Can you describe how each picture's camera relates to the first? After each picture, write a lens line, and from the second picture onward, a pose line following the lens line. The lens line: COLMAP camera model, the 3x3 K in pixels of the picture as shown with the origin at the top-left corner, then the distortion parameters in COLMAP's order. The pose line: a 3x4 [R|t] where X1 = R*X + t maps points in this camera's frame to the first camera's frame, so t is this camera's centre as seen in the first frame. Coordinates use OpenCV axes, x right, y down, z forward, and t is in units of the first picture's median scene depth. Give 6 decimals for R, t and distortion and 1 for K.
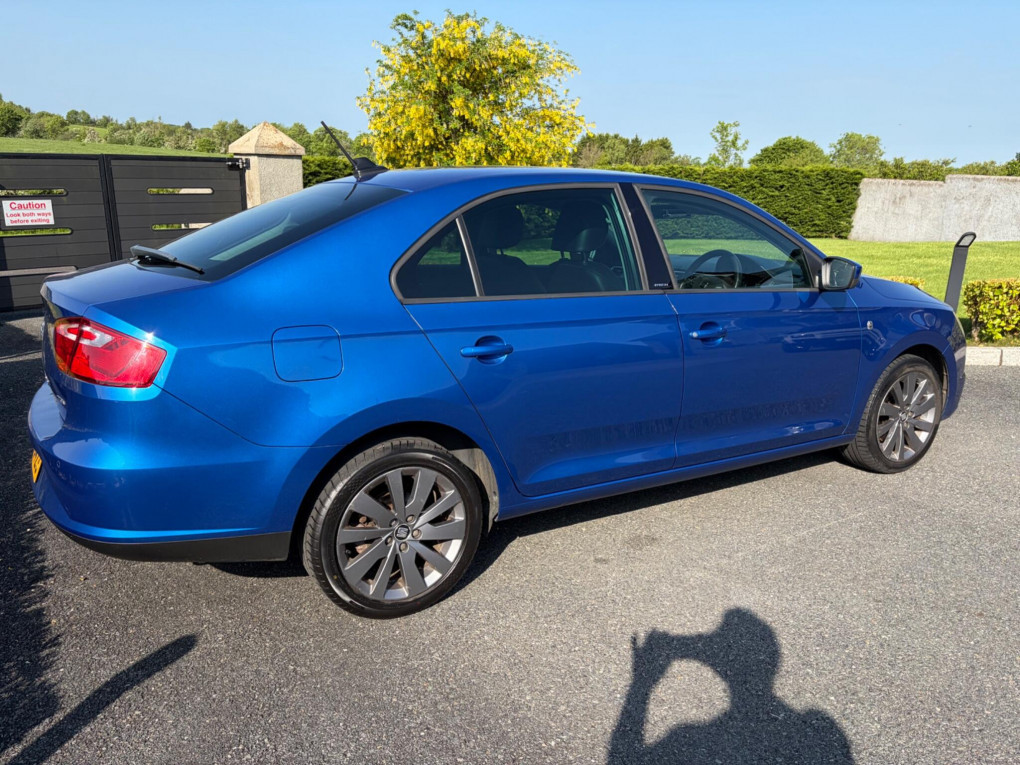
lens RADIAL K [[769.9, 0, 503.3], [0, 769.9, 382.8], [0, 0, 1]] dist [0.057981, -0.064957]
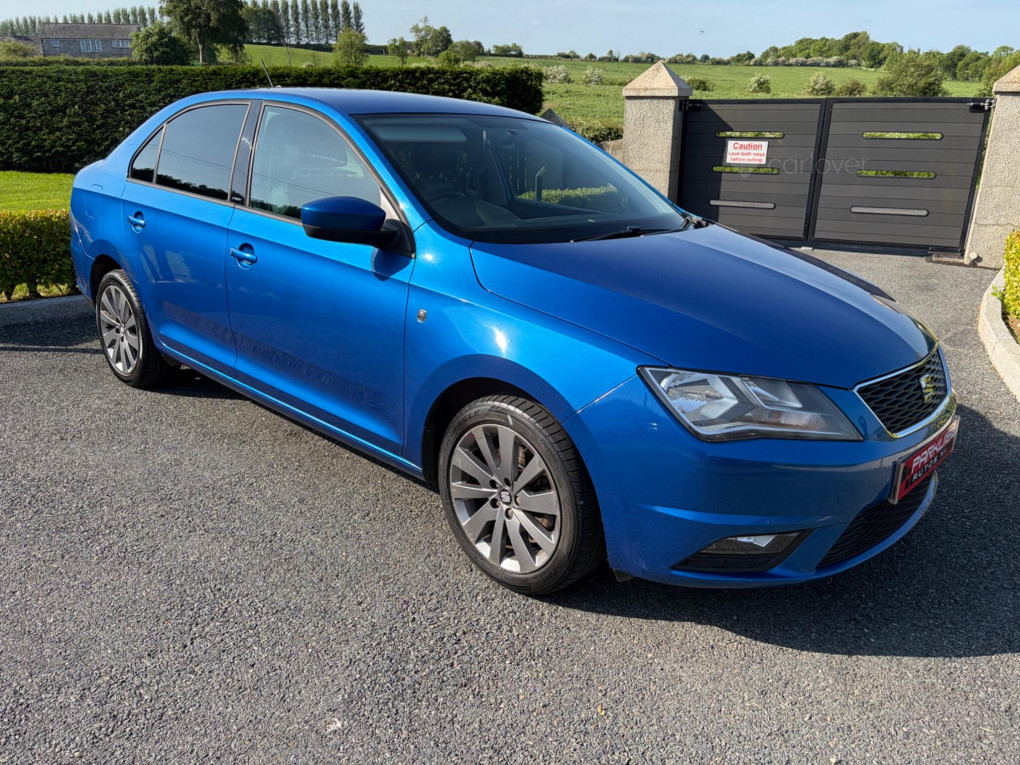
lens RADIAL K [[769.9, 0, 506.1], [0, 769.9, 383.0], [0, 0, 1]] dist [0.057981, -0.064957]
pose [[0.293093, 0.305579, -0.905935, 0.241875], [-0.257053, 0.937844, 0.233179, -0.042072], [0.920880, 0.164530, 0.353425, 0.182754]]
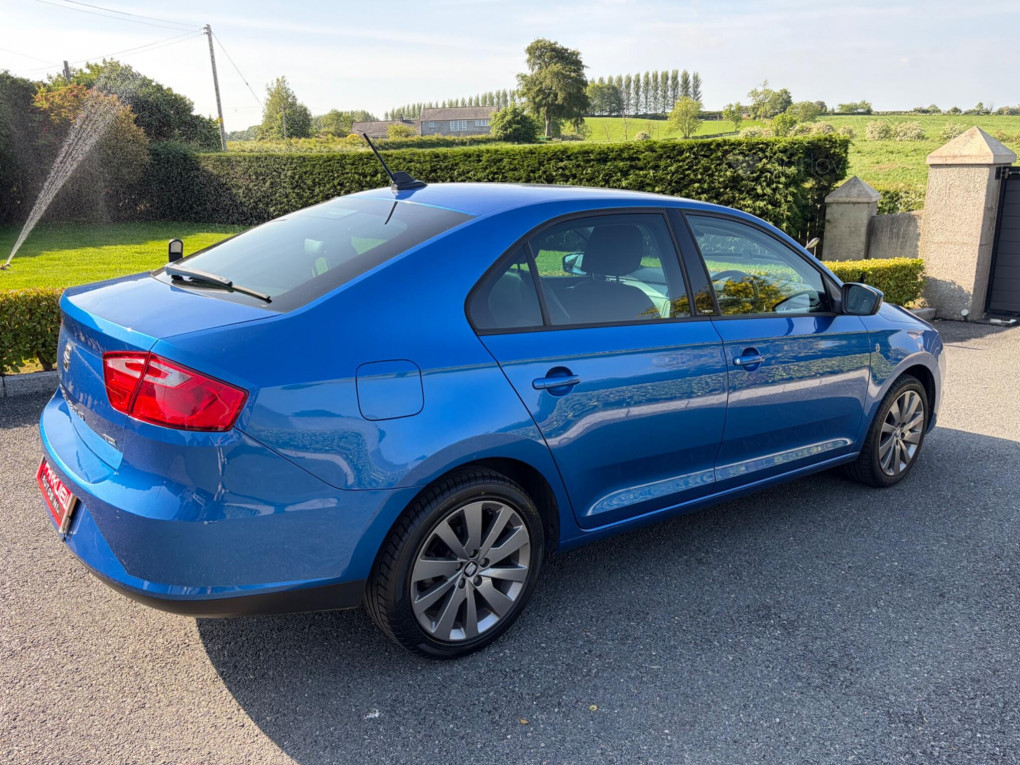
lens RADIAL K [[769.9, 0, 503.0], [0, 769.9, 372.5], [0, 0, 1]] dist [0.057981, -0.064957]
pose [[-0.108904, 0.233313, -0.966284, 0.264205], [-0.256045, 0.932682, 0.254057, -0.060455], [0.960511, 0.275080, -0.041834, 0.218218]]
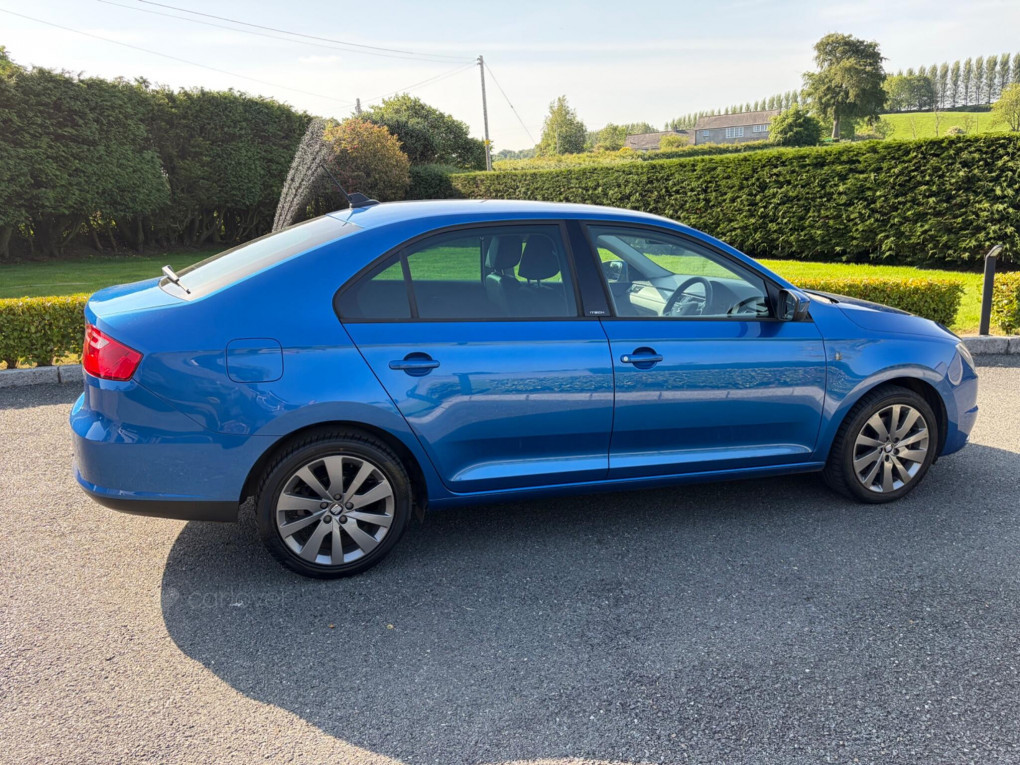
lens RADIAL K [[769.9, 0, 507.1], [0, 769.9, 380.2], [0, 0, 1]] dist [0.057981, -0.064957]
pose [[-0.436230, 0.214352, -0.873932, 0.268425], [-0.205711, 0.921738, 0.328760, -0.084532], [0.876006, 0.323192, -0.357995, 0.309617]]
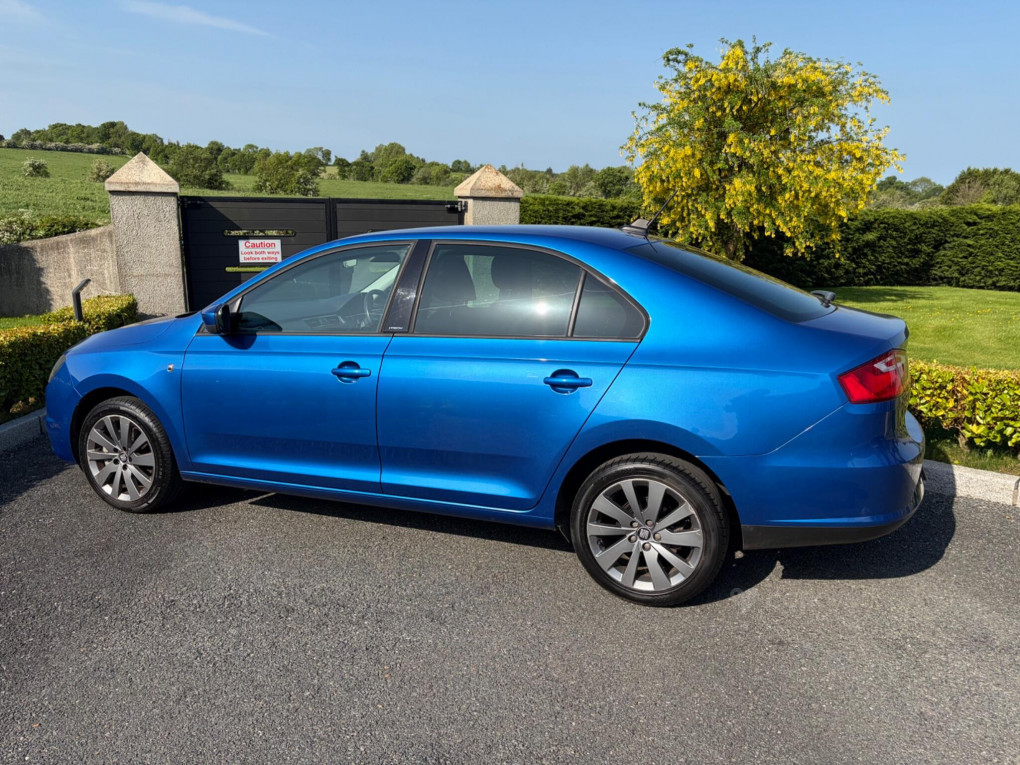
lens RADIAL K [[769.9, 0, 507.1], [0, 769.9, 378.0], [0, 0, 1]] dist [0.057981, -0.064957]
pose [[0.911083, 0.089774, -0.402328, 0.091768], [-0.111658, 0.993256, -0.031222, -0.025633], [0.396812, 0.073369, 0.914963, 0.086257]]
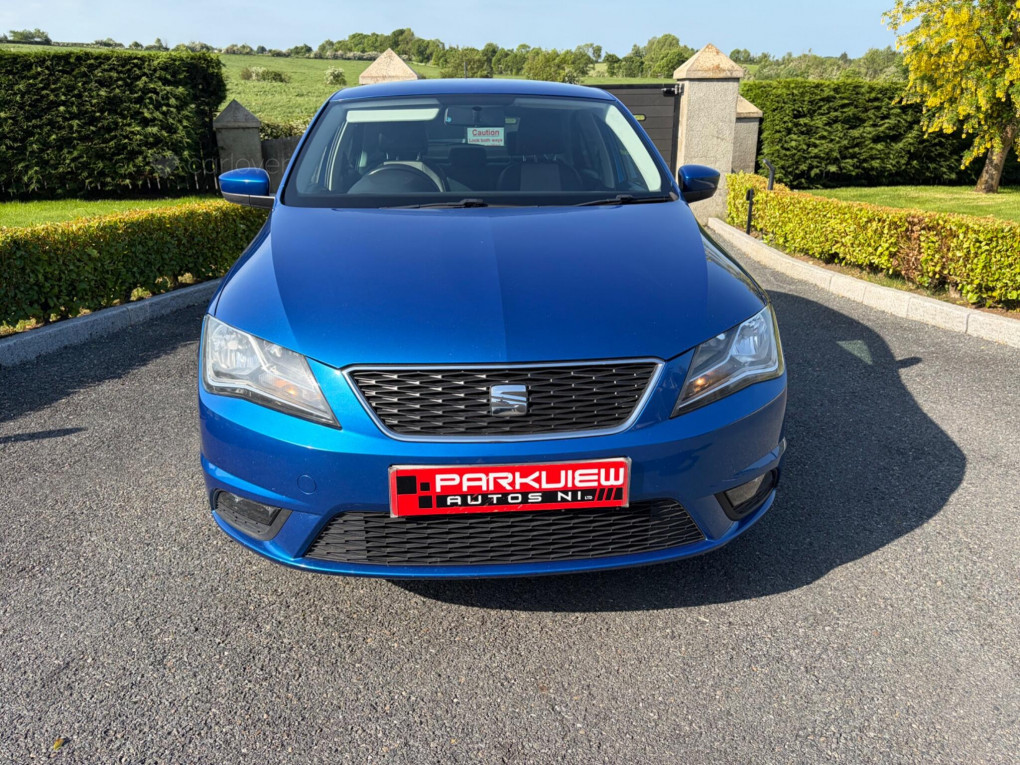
lens RADIAL K [[769.9, 0, 510.1], [0, 769.9, 385.0], [0, 0, 1]] dist [0.057981, -0.064957]
pose [[0.730230, 0.212958, -0.649164, 0.157369], [-0.161167, 0.977057, 0.139229, -0.009748], [0.663920, 0.002954, 0.747798, 0.073177]]
